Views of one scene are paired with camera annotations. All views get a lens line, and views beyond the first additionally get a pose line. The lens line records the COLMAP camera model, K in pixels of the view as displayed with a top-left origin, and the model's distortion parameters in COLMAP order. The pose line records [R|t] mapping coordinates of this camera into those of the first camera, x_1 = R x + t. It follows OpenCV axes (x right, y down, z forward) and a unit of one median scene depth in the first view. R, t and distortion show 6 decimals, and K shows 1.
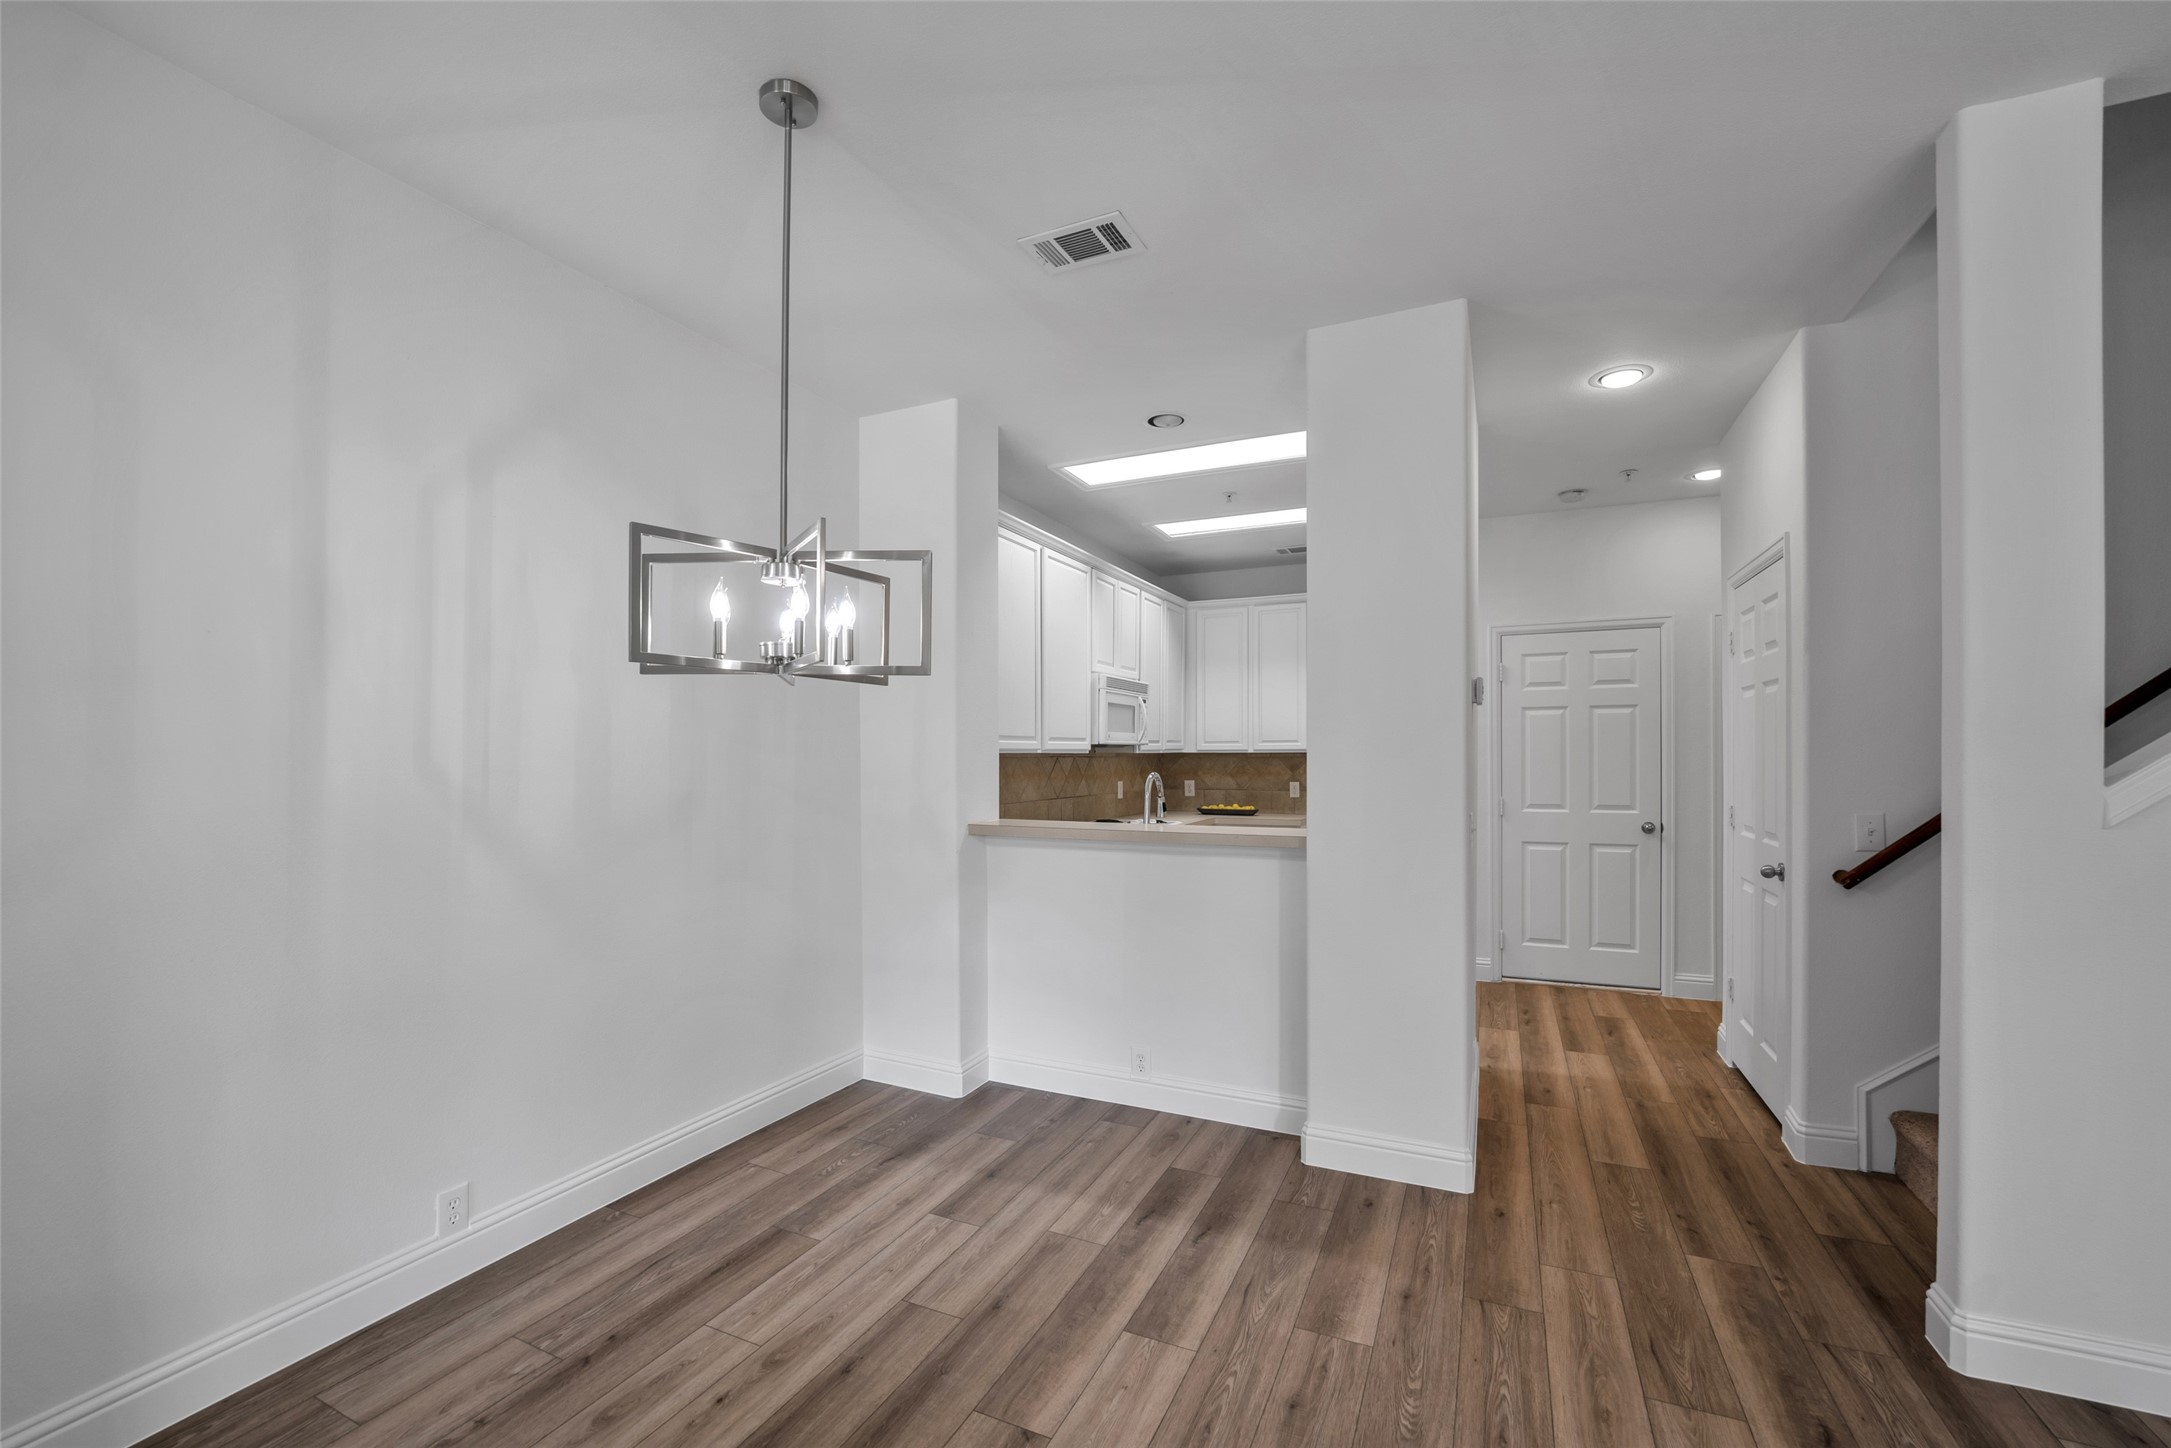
lens RADIAL K [[897.2, 0, 1074.3], [0, 897.2, 761.0], [0, 0, 1]] dist [-0.020040, -0.000162]
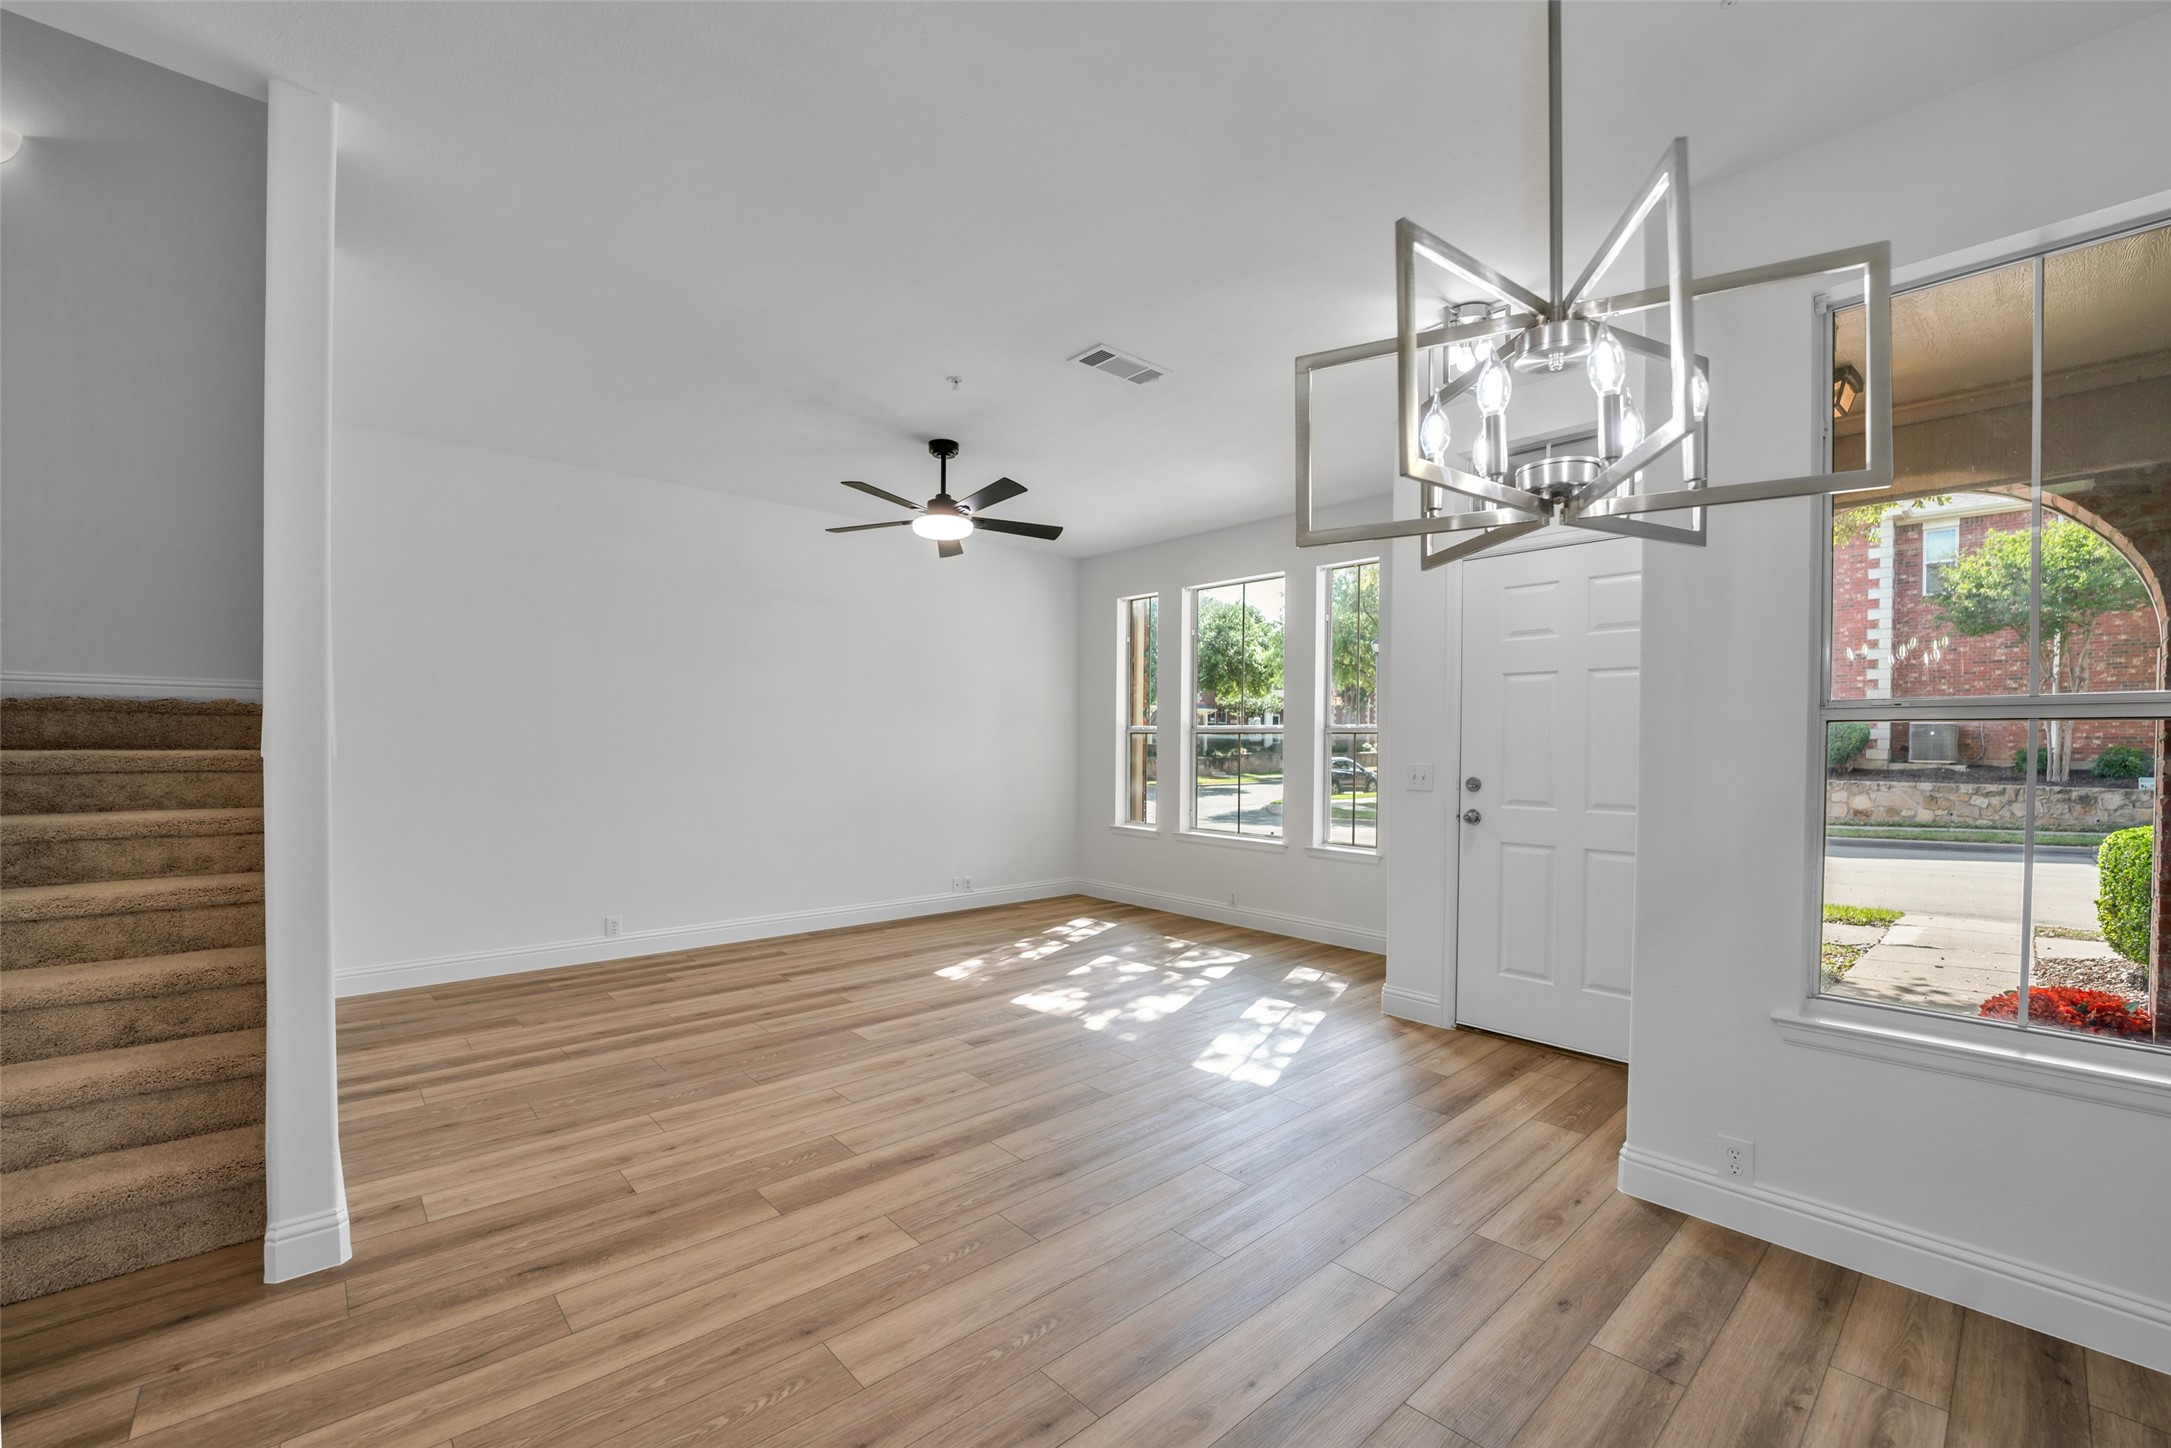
lens RADIAL K [[884.8, 0, 1080.0], [0, 884.8, 739.5], [0, 0, 1]] dist [-0.038751, 0.006727]
pose [[-0.922069, -0.002305, 0.387019, -0.182512], [-0.003970, 0.999986, -0.003504, 0.031004], [-0.387005, -0.004767, -0.922065, 1.156778]]
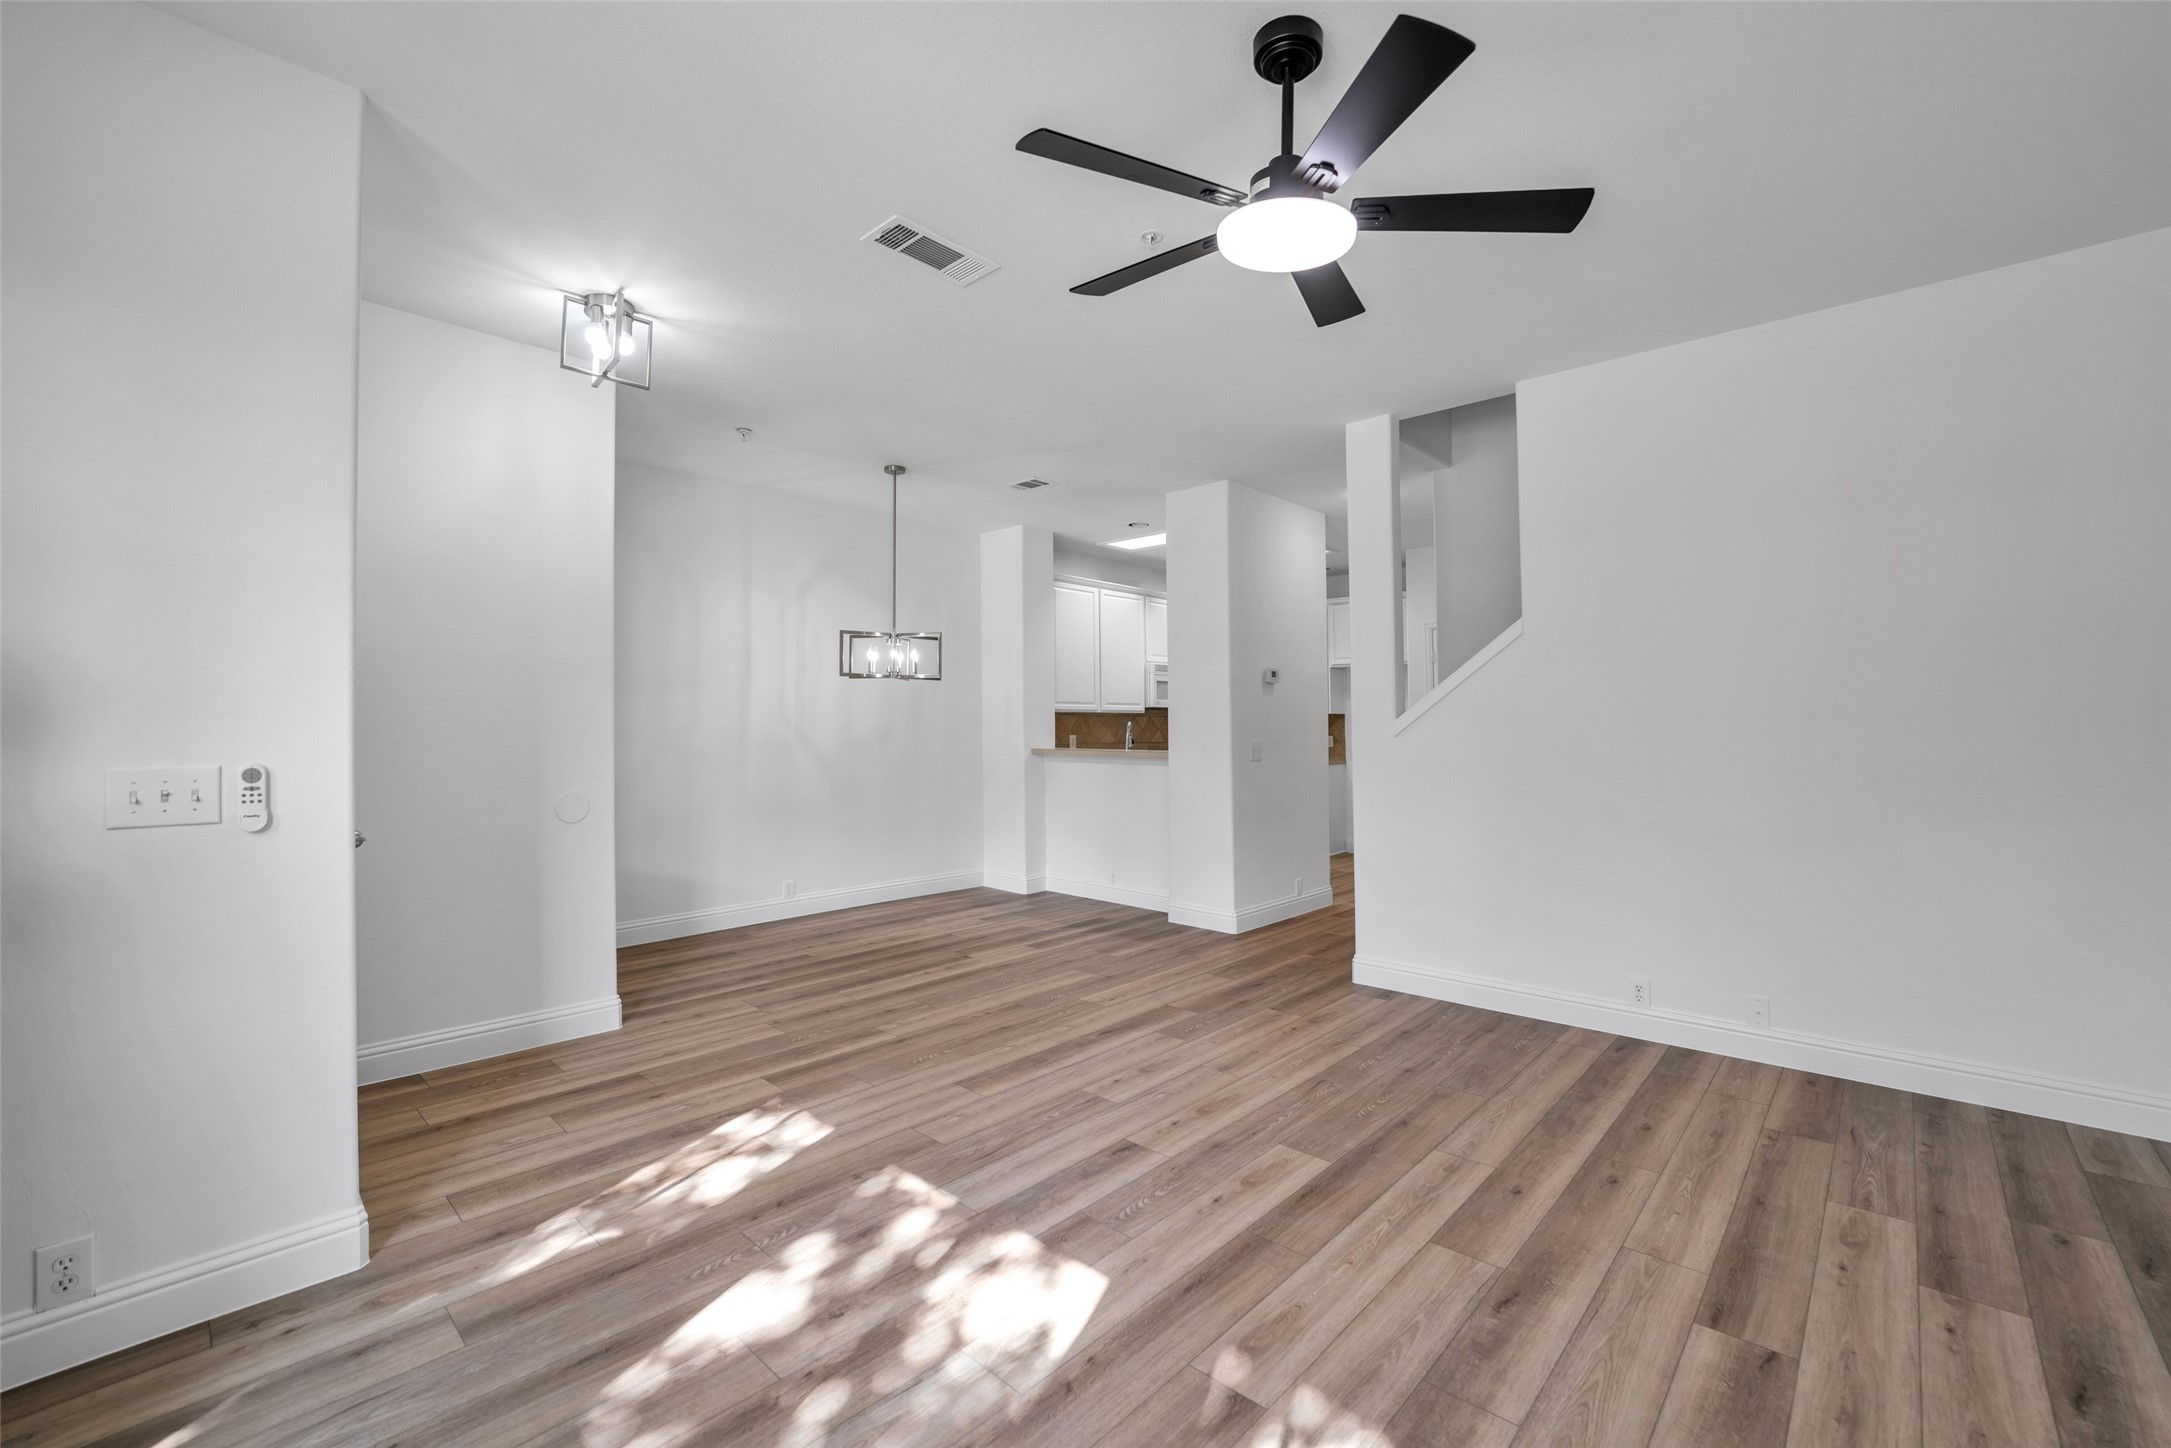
lens RADIAL K [[898.7, 0, 1085.5], [0, 898.7, 724.0], [0, 0, 1]] dist [-0.023152, -0.000036]
pose [[0.952172, 0.001824, -0.305556, 0.749562], [-0.003433, 0.999983, -0.004730, 0.034548], [0.305542, 0.005553, 0.952162, -1.002381]]
